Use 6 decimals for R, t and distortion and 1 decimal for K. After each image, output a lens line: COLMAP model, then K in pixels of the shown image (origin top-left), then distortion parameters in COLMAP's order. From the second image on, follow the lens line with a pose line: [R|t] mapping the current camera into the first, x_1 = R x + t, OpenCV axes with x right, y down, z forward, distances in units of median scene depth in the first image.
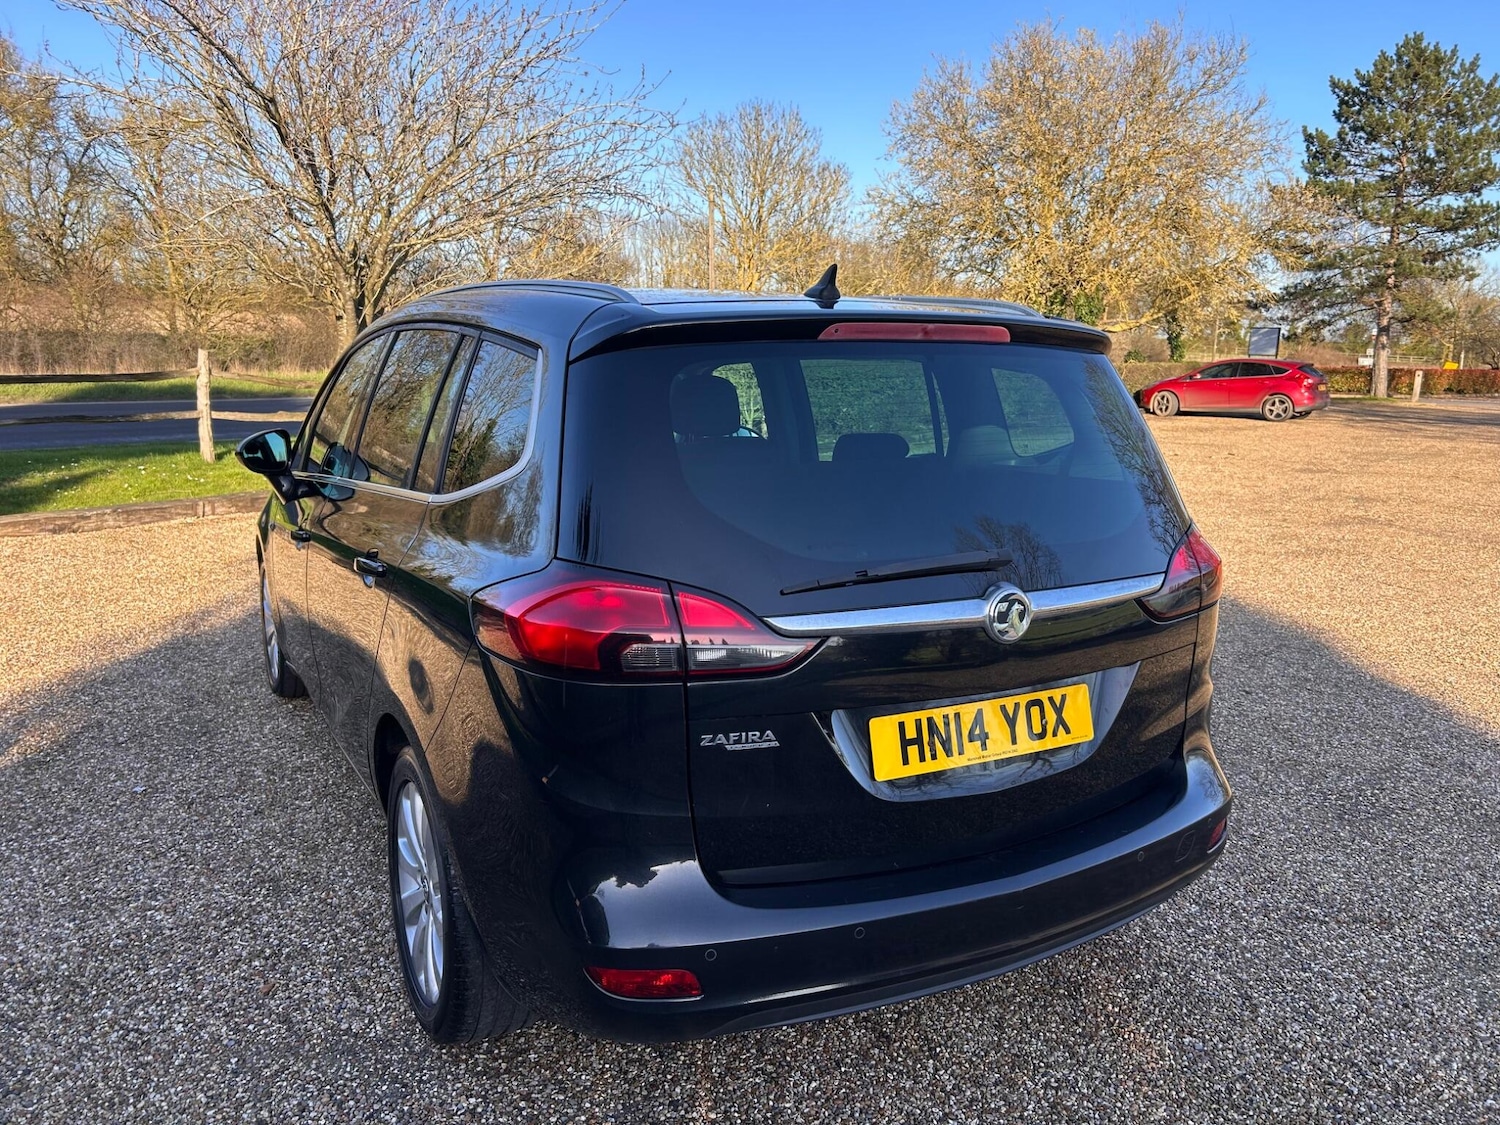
lens RADIAL K [[1132.4, 0, 744.8], [0, 1132.4, 569.0], [0, 0, 1]] dist [0.055211, -0.062123]
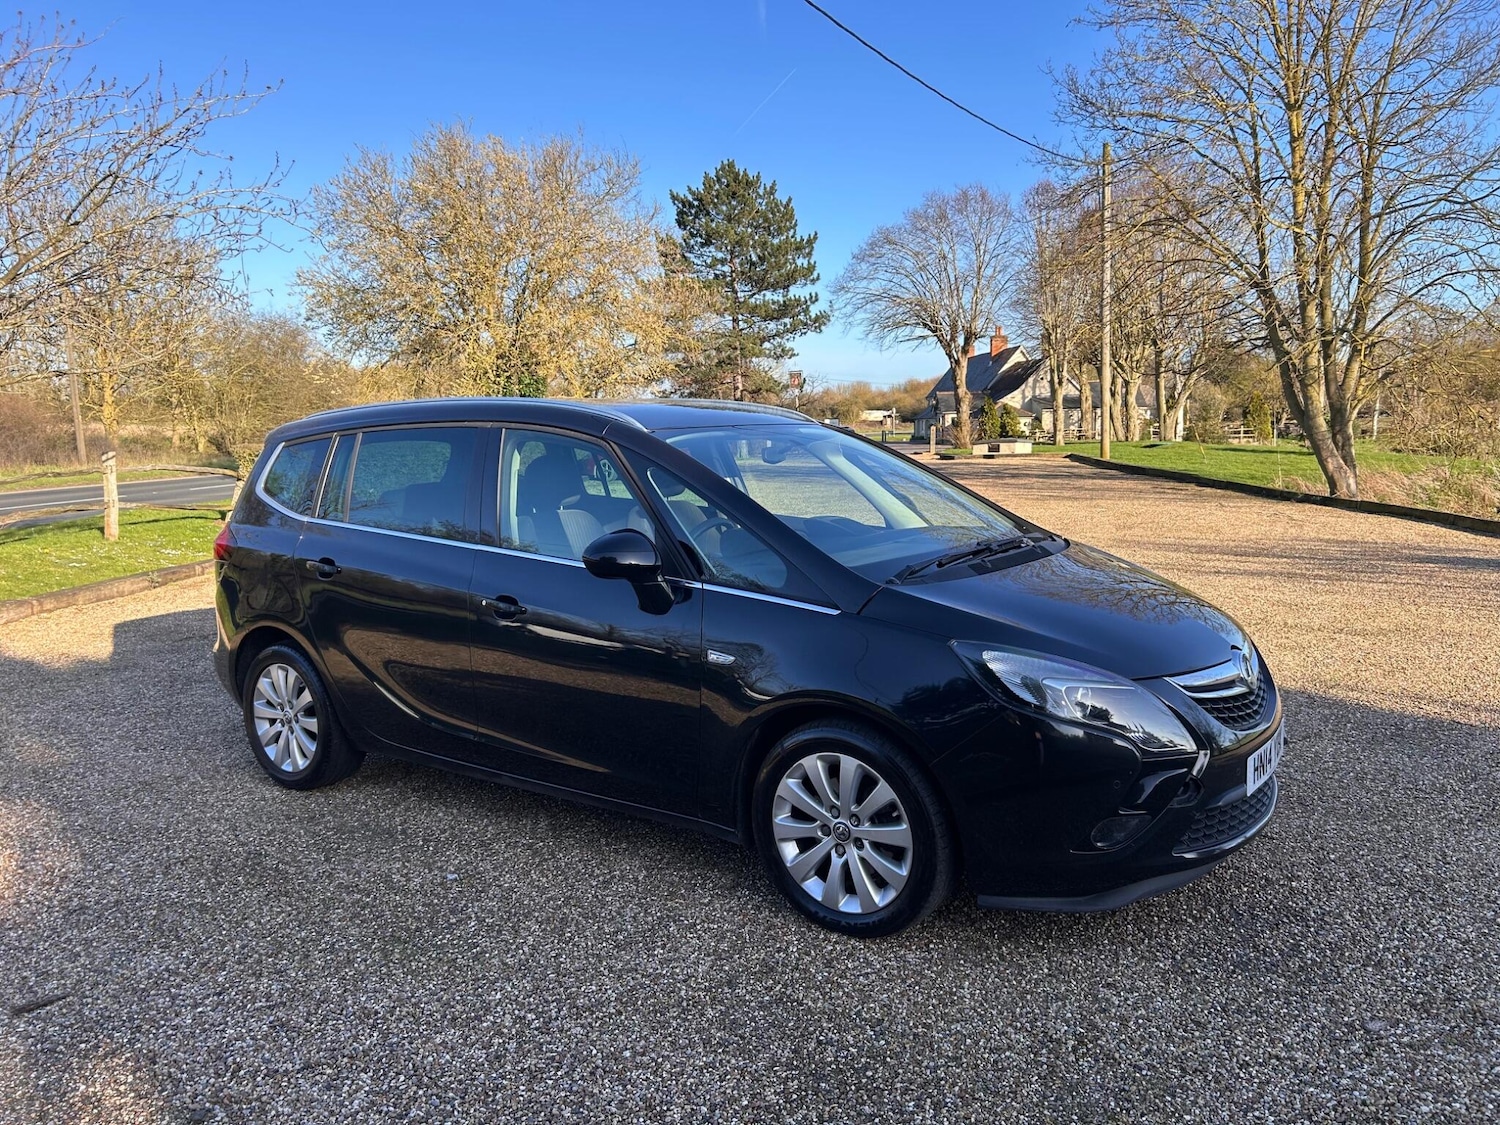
lens RADIAL K [[1132.4, 0, 750.9], [0, 1132.4, 560.5], [0, 0, 1]] dist [0.055211, -0.062123]
pose [[0.839586, -0.106555, 0.532673, -0.127775], [0.145198, 0.988916, -0.031037, -0.002356], [-0.523462, 0.103401, 0.845752, -0.003271]]
